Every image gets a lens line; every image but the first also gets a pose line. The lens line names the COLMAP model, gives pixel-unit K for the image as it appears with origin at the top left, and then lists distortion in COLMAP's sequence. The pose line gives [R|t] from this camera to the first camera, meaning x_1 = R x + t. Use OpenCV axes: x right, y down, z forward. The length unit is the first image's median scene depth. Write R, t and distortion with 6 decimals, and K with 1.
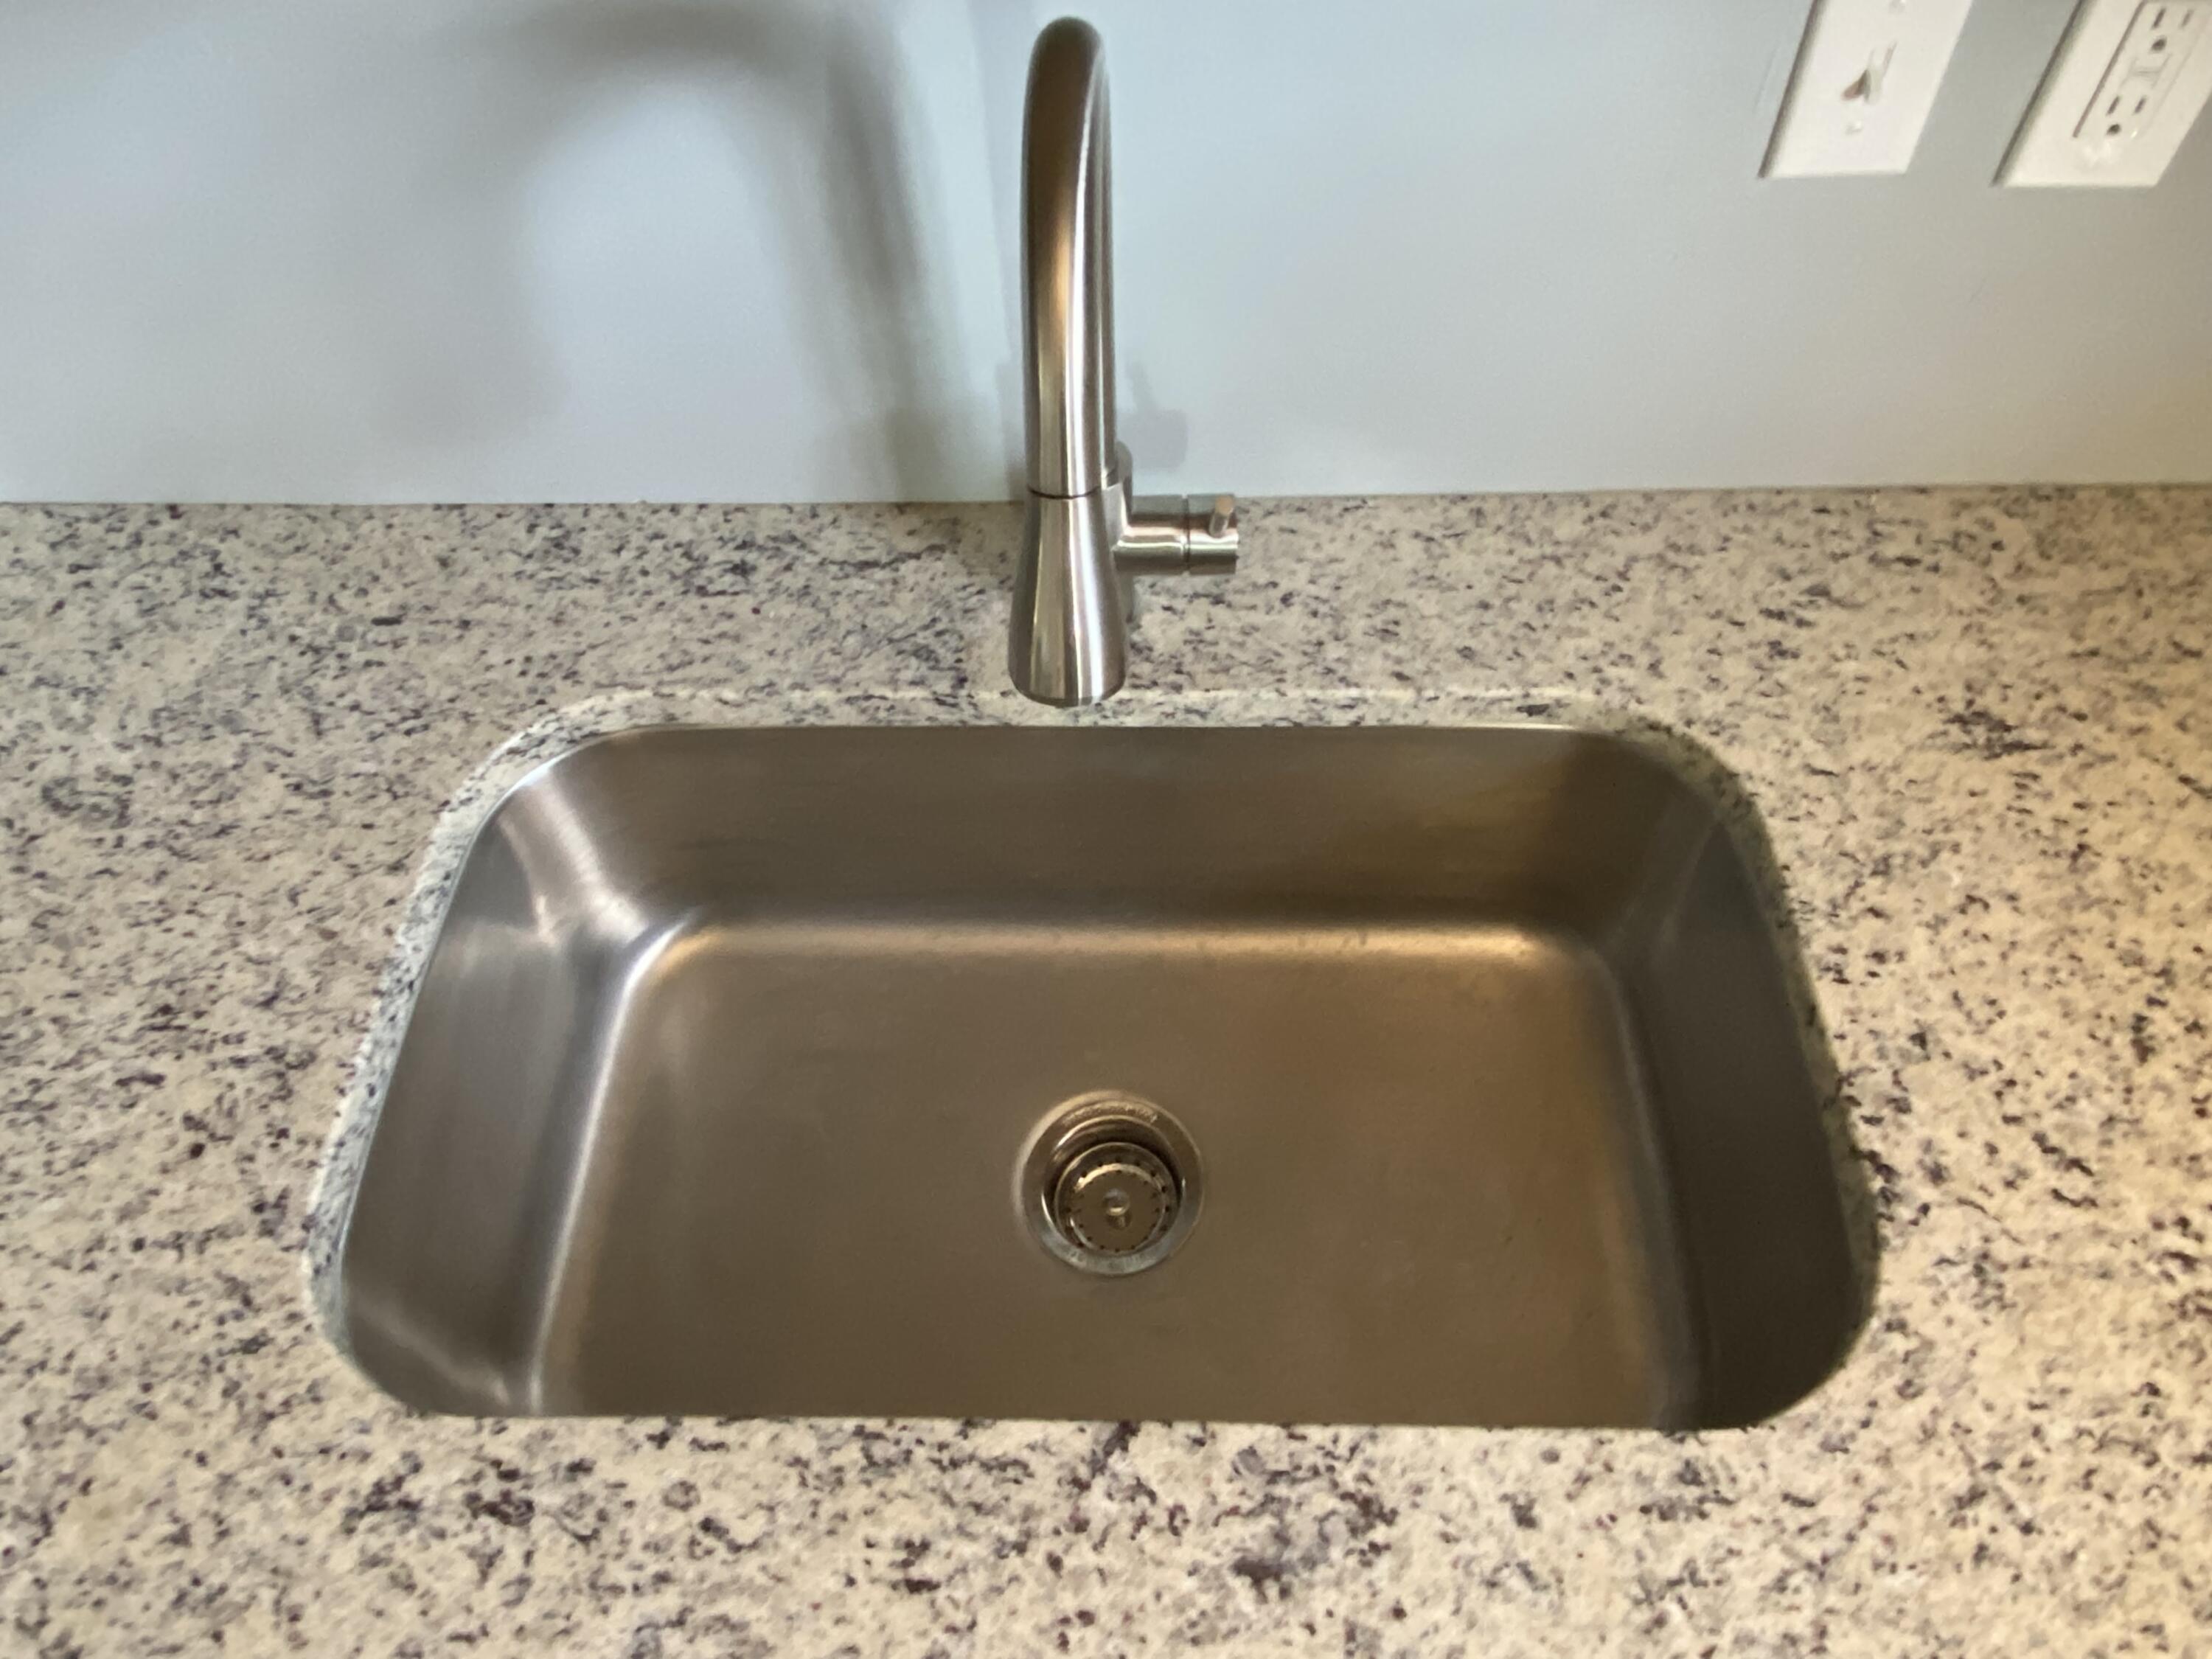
lens RADIAL K [[1516.7, 0, 1112.3], [0, 1516.7, 832.6], [0, 0, 1]] dist [0.003911, 0.002155]
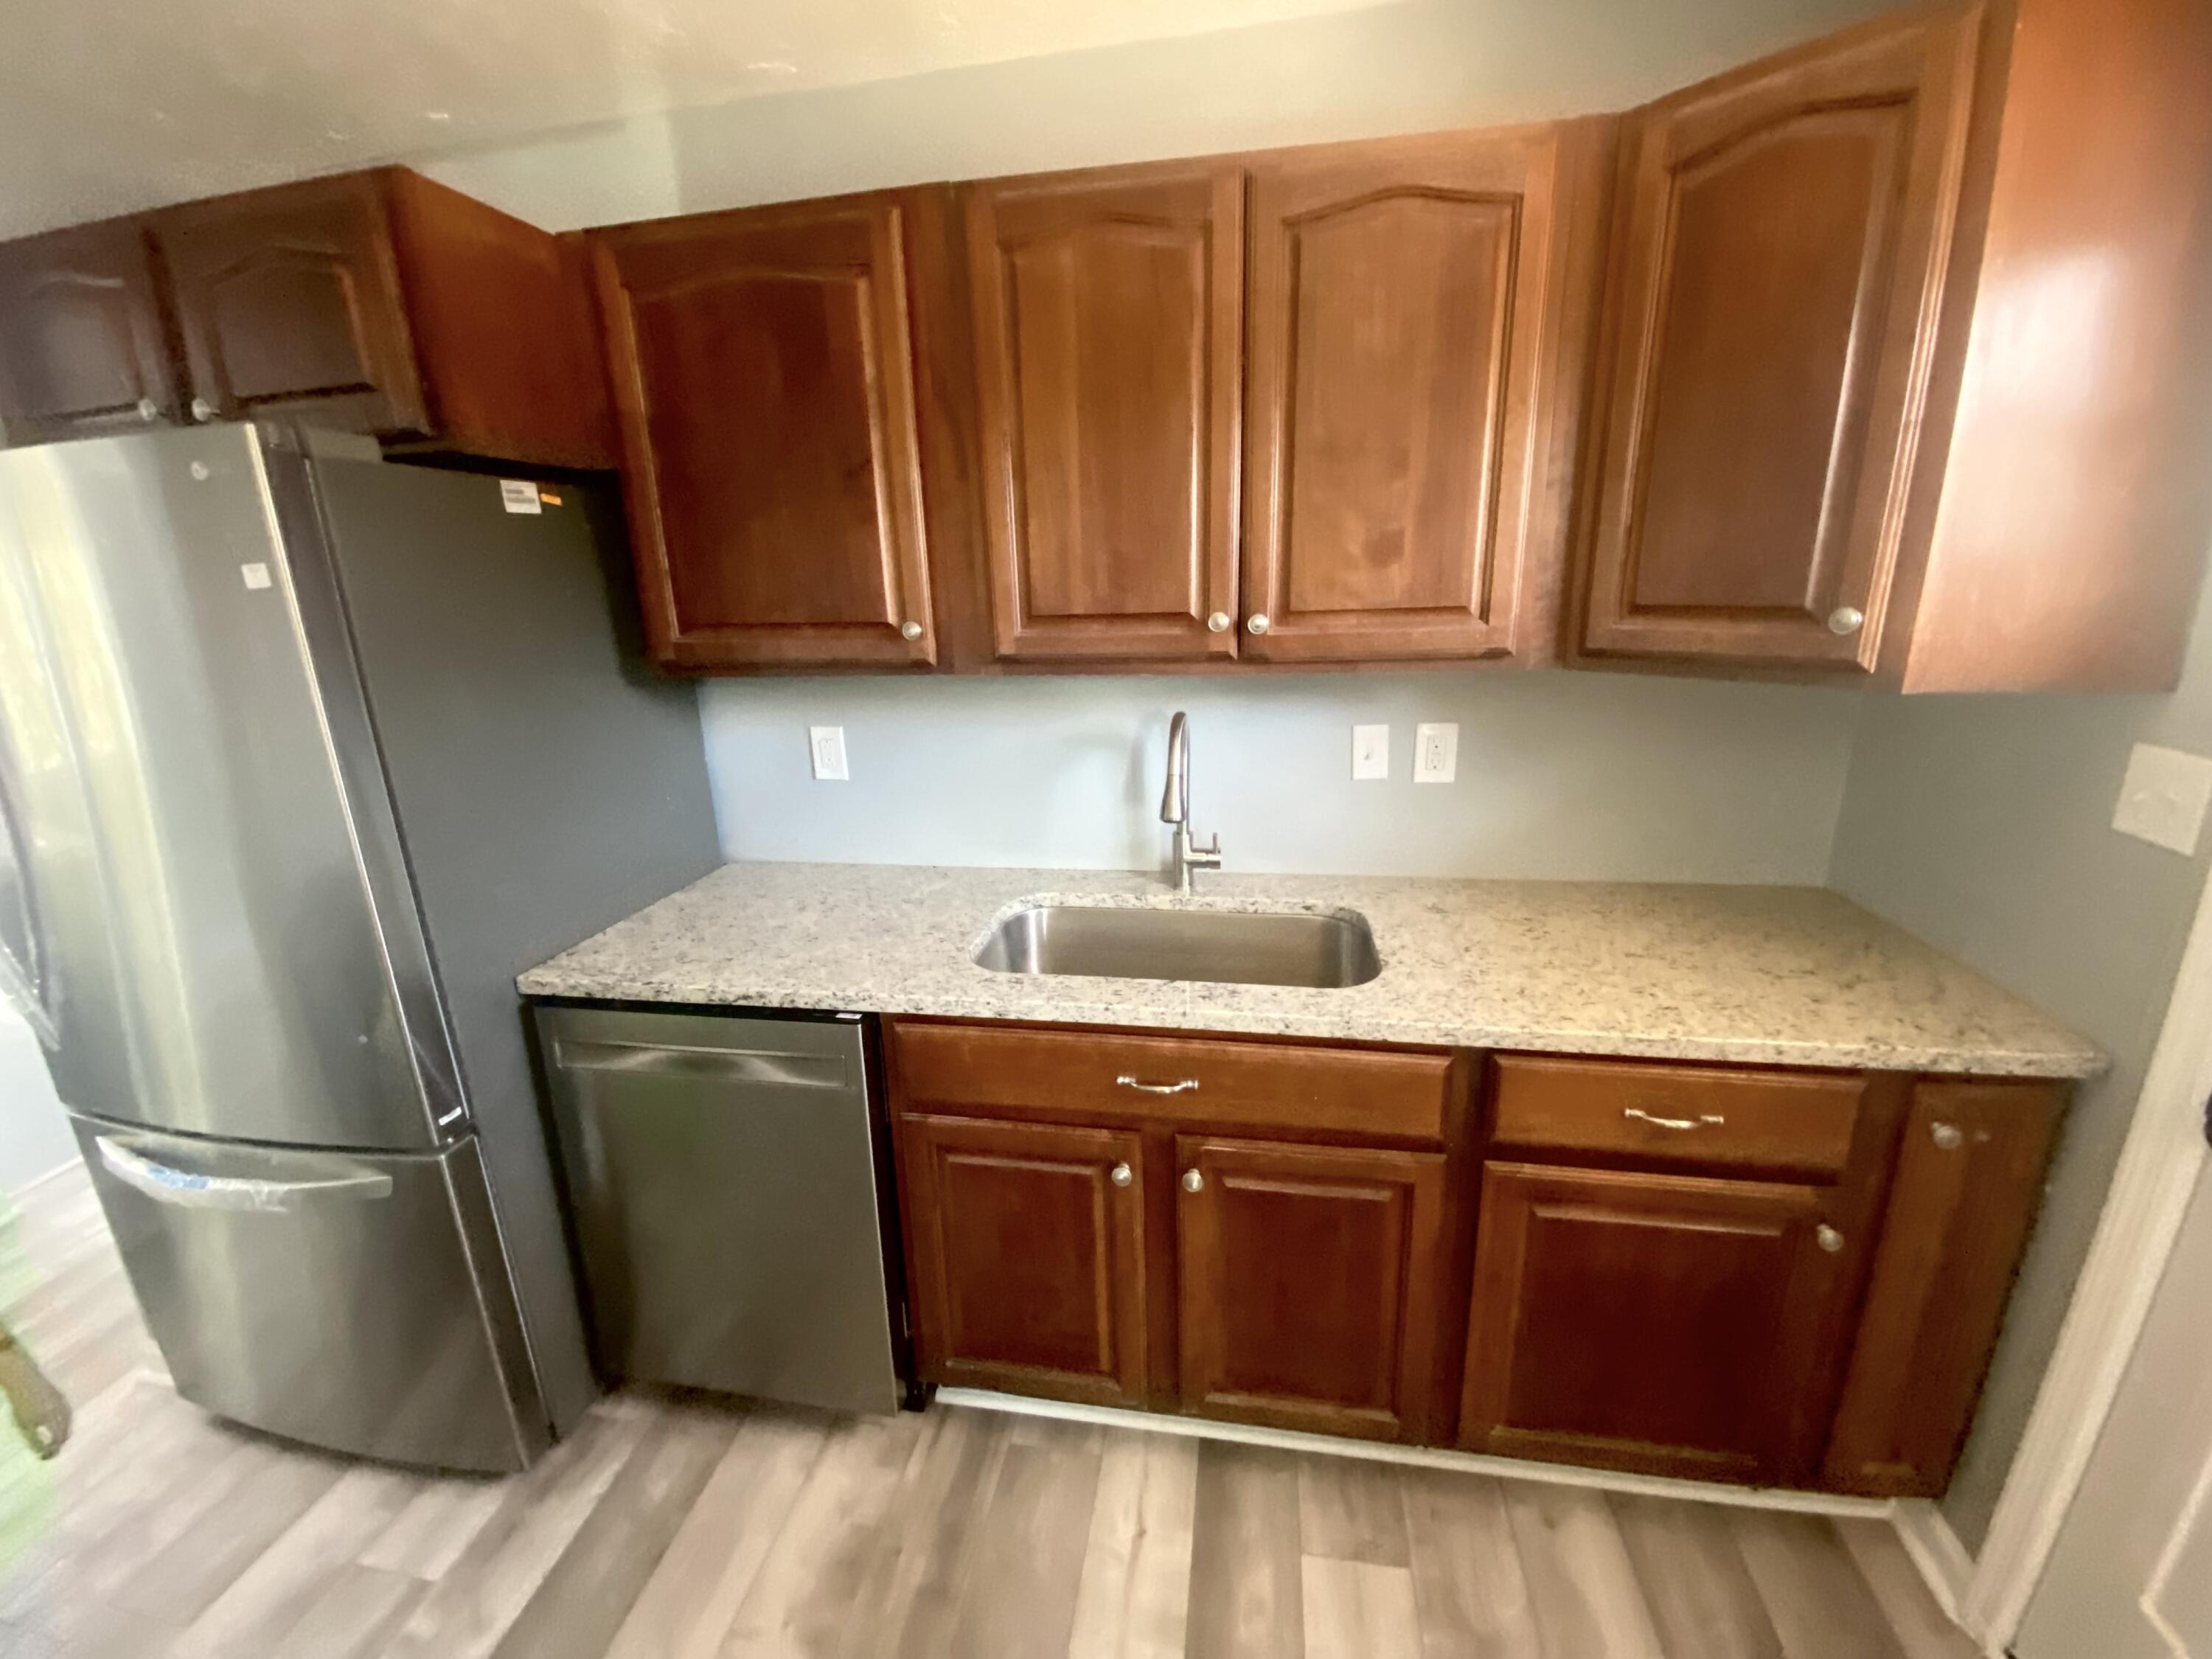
lens RADIAL K [[901.9, 0, 1107.8], [0, 901.9, 835.5], [0, 0, 1]] dist [-0.000232, -0.000054]
pose [[0.988906, 0.023482, -0.146676, 0.135838], [-0.110262, 0.777697, -0.618893, 1.211707], [0.099537, 0.628200, 0.771659, -0.807712]]
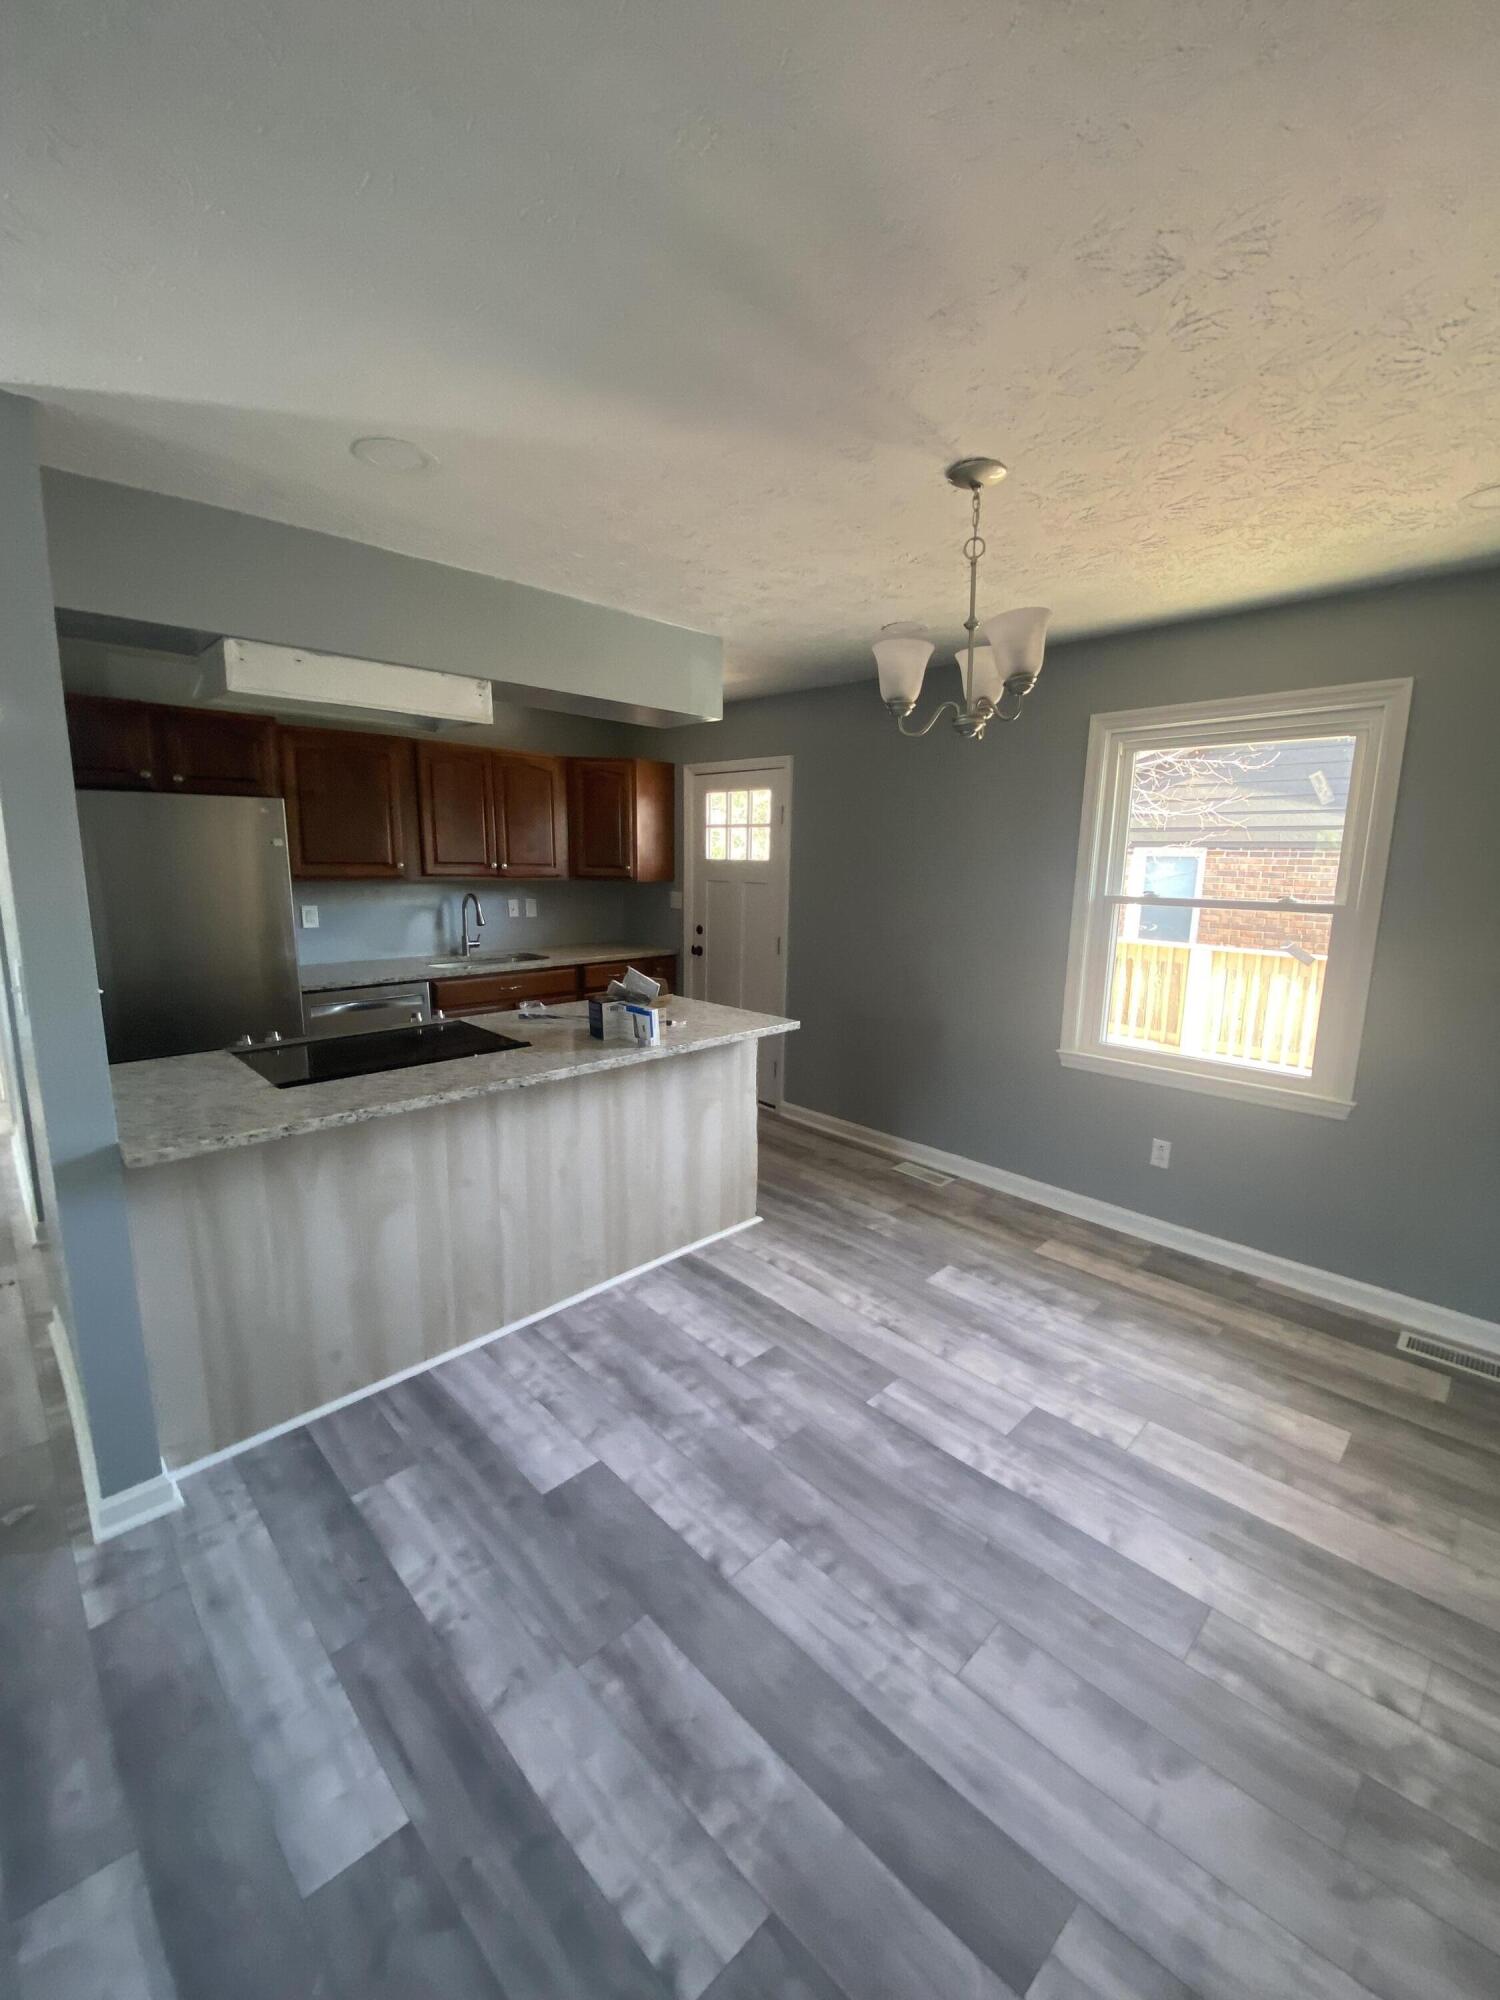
lens RADIAL K [[815.5, 0, 755.8], [0, 815.5, 1003.9], [0, 0, 1]] dist [-0.000232, -0.000054]
pose [[0.705115, -0.105945, 0.701134, -2.839312], [0.563630, 0.683721, -0.463516, 4.225201], [-0.430273, 0.722012, 0.541816, -2.950472]]
